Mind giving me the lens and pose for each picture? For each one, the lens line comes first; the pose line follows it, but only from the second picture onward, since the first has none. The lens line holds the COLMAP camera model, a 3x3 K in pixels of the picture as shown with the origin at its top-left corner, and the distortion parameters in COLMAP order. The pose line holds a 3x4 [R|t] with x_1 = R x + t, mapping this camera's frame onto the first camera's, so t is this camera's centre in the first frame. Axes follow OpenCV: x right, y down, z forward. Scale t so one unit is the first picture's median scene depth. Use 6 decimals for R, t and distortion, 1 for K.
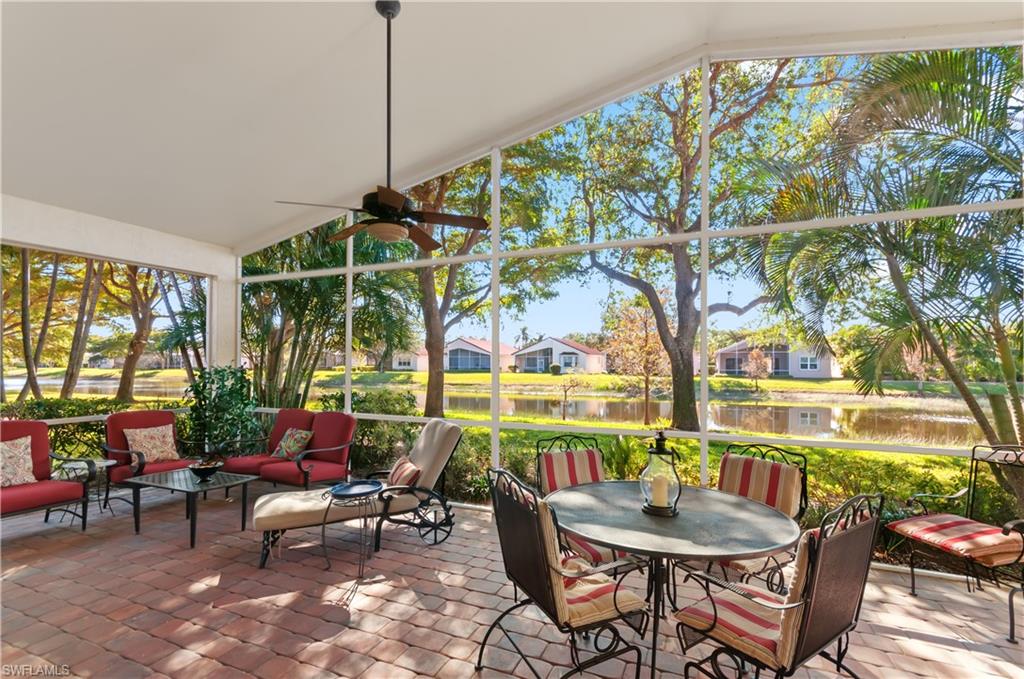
lens RADIAL K [[454.5, 0, 509.3], [0, 454.5, 358.2], [0, 0, 1]] dist [0.000420, -0.000186]
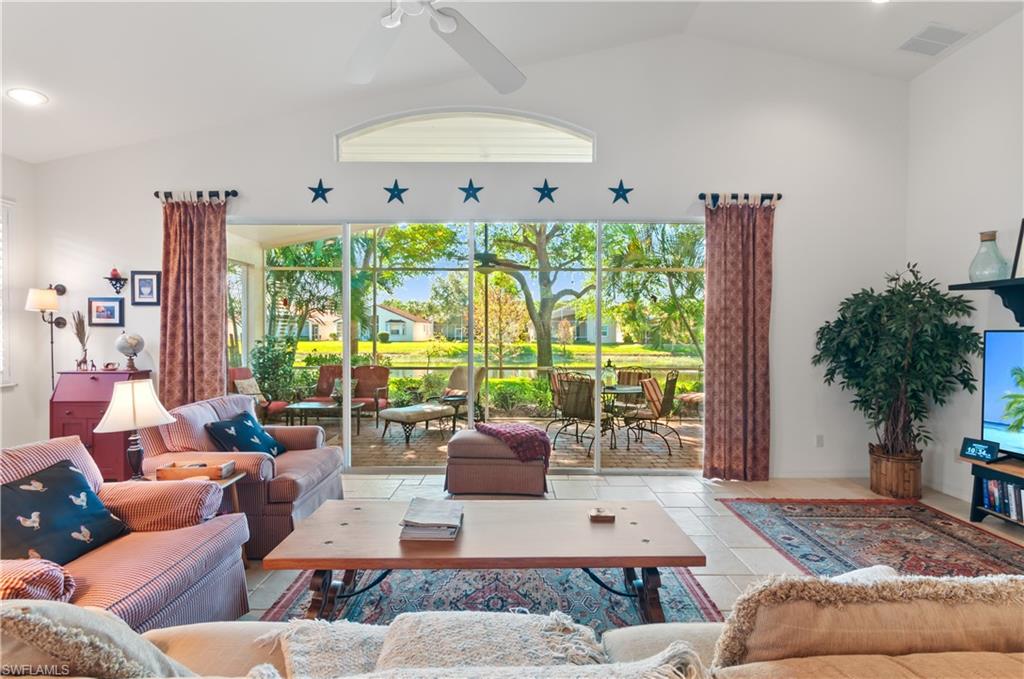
lens RADIAL K [[465.5, 0, 512.3], [0, 465.5, 336.4], [0, 0, 1]] dist [0.002422, 0.000213]
pose [[0.918671, -0.004660, 0.394997, -0.061698], [-0.004488, 0.999743, 0.022234, -0.001646], [-0.394999, -0.022198, 0.918413, -0.061774]]
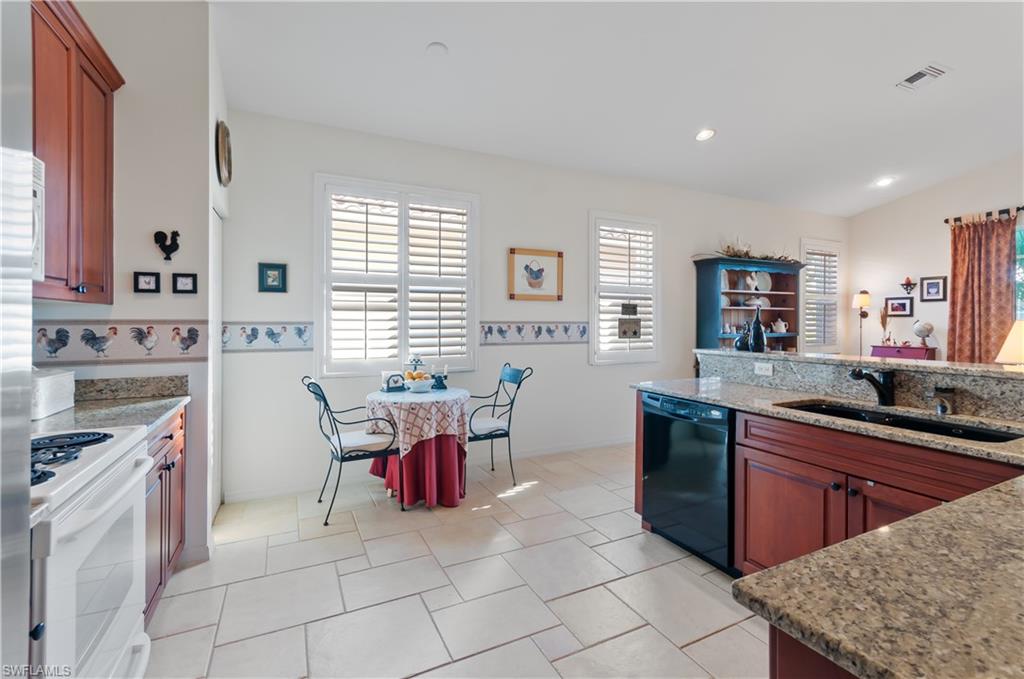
lens RADIAL K [[458.2, 0, 516.2], [0, 458.2, 324.8], [0, 0, 1]] dist [-0.000986, -0.000365]
pose [[0.761645, 0.002296, -0.647990, -0.086866], [0.009087, 0.999858, 0.014224, -0.001736], [0.647931, -0.016722, 0.761516, -0.102602]]
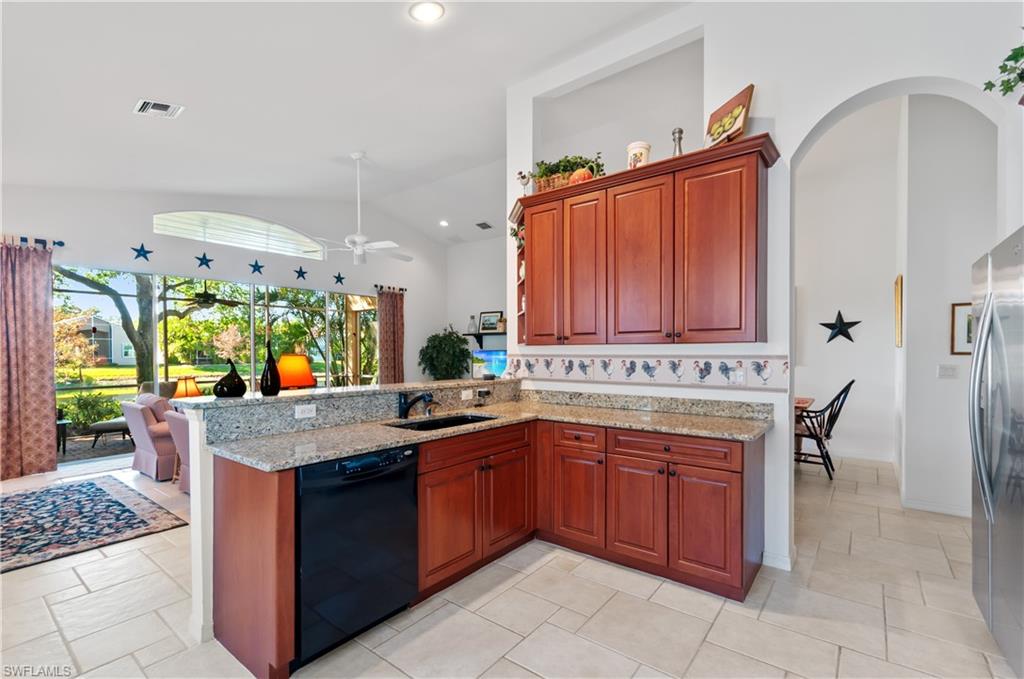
lens RADIAL K [[454.5, 0, 509.3], [0, 454.5, 358.2], [0, 0, 1]] dist [0.000420, -0.000186]
pose [[0.256913, -0.019337, 0.966241, -0.127678], [-0.008508, 0.999716, 0.022269, -0.002284], [-0.966397, -0.013941, 0.256675, -0.082789]]
